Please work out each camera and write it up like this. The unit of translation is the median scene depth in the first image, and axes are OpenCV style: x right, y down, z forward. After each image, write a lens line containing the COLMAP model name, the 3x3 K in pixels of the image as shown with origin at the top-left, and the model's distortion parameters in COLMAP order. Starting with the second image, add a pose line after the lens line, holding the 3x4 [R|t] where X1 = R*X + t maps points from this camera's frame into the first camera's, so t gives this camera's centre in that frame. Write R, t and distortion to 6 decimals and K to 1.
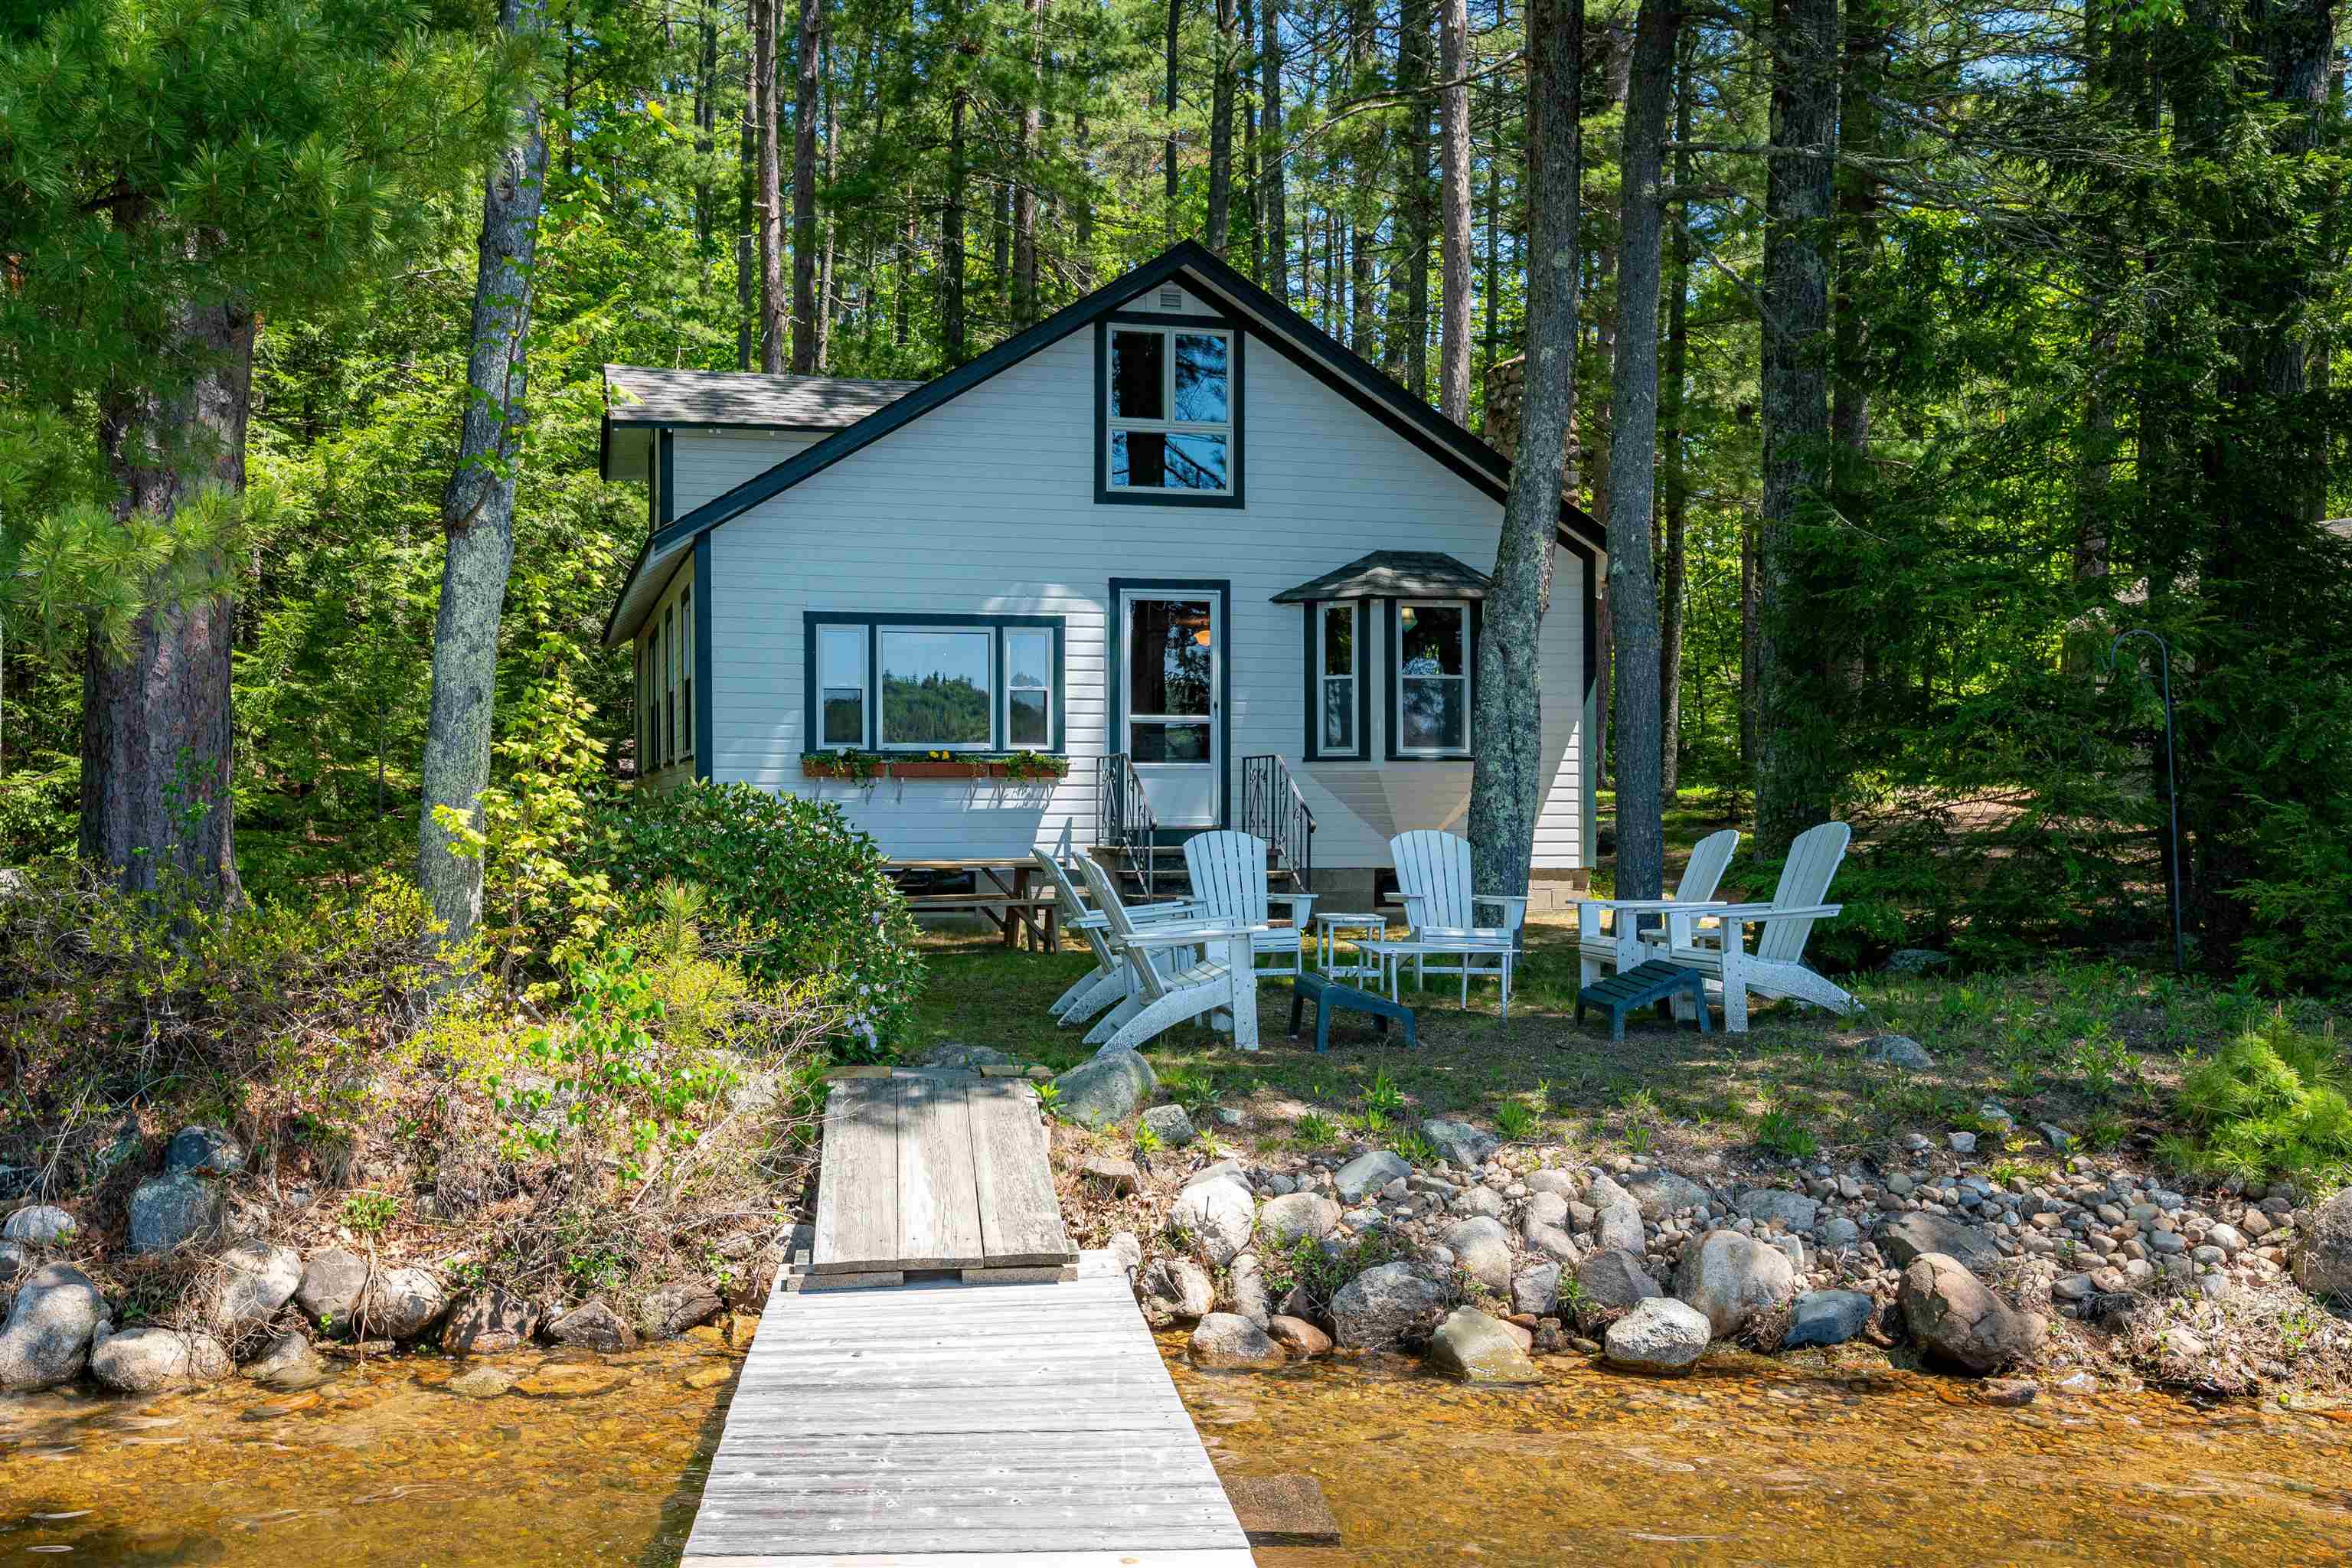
lens RADIAL K [[2029.5, 0, 1176.0], [0, 2029.5, 784.0], [0, 0, 1]] dist [-0.004445, -0.002018]
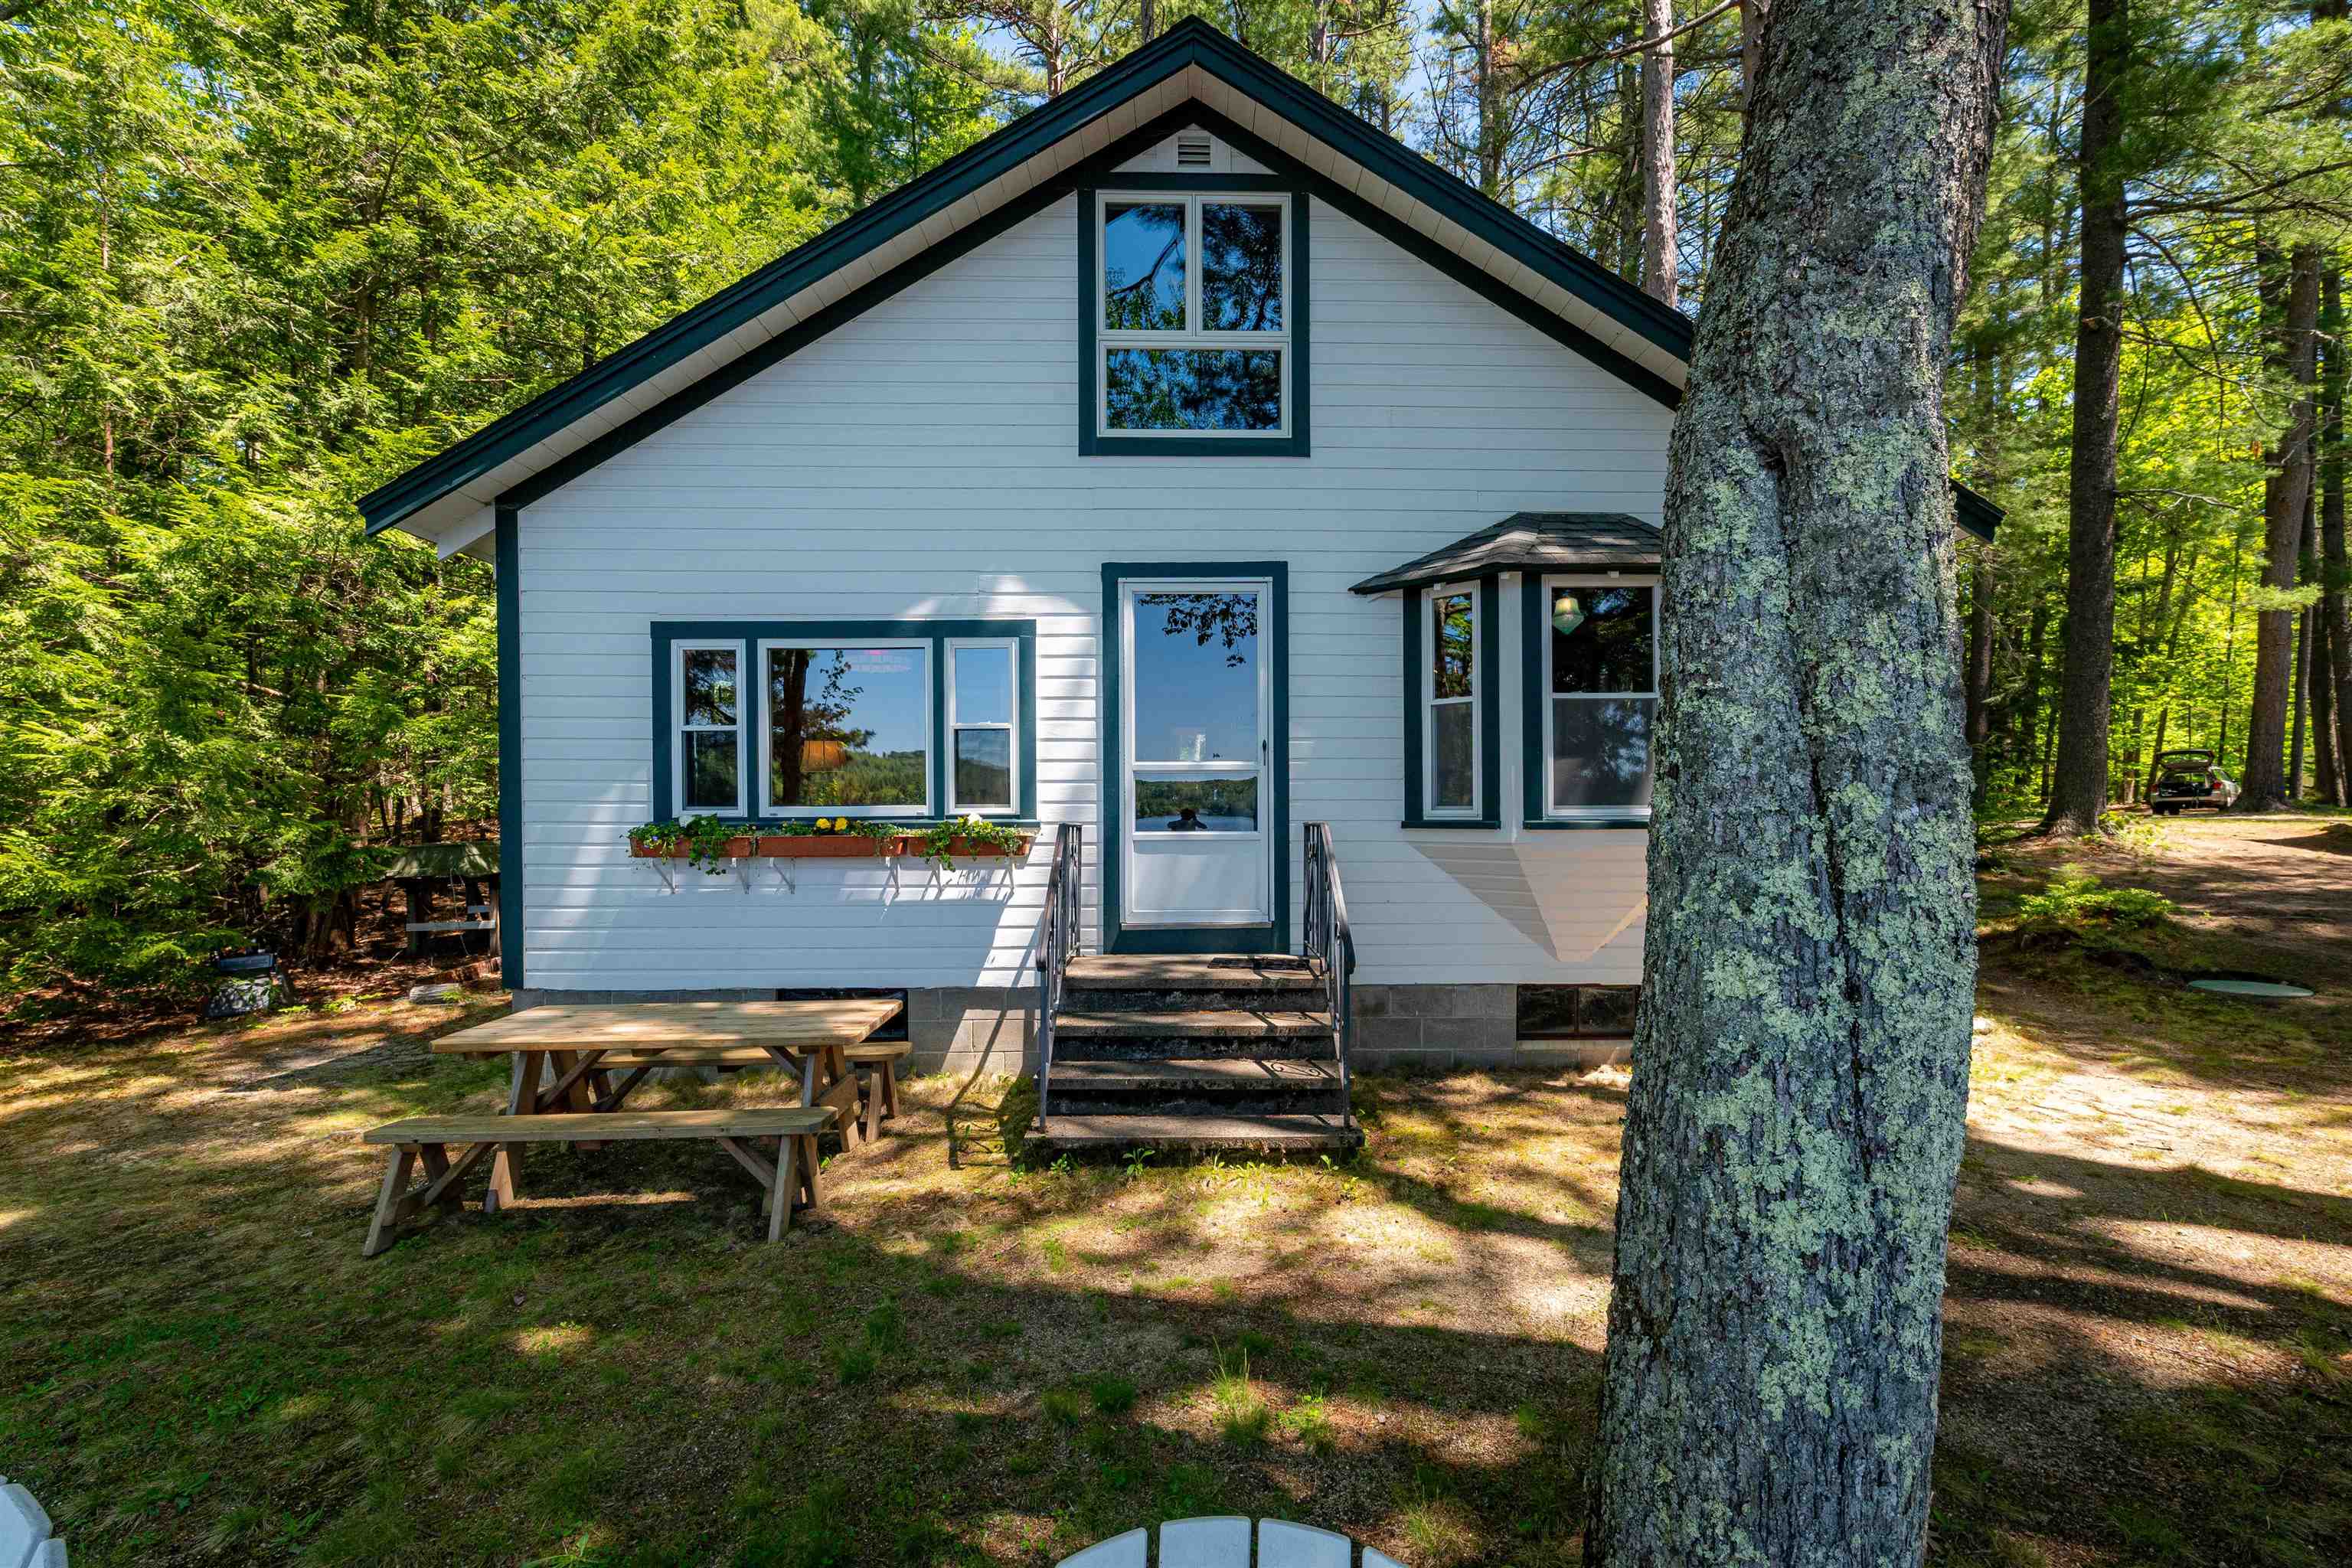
lens RADIAL K [[1159.2, 0, 1177.3], [0, 1159.2, 812.4], [0, 0, 1]] dist [0.003697, 0.000695]
pose [[0.964663, -0.002328, -0.263478, 0.095430], [0.004040, 0.999974, 0.005956, -0.019349], [0.263457, -0.006810, 0.964647, 0.627705]]
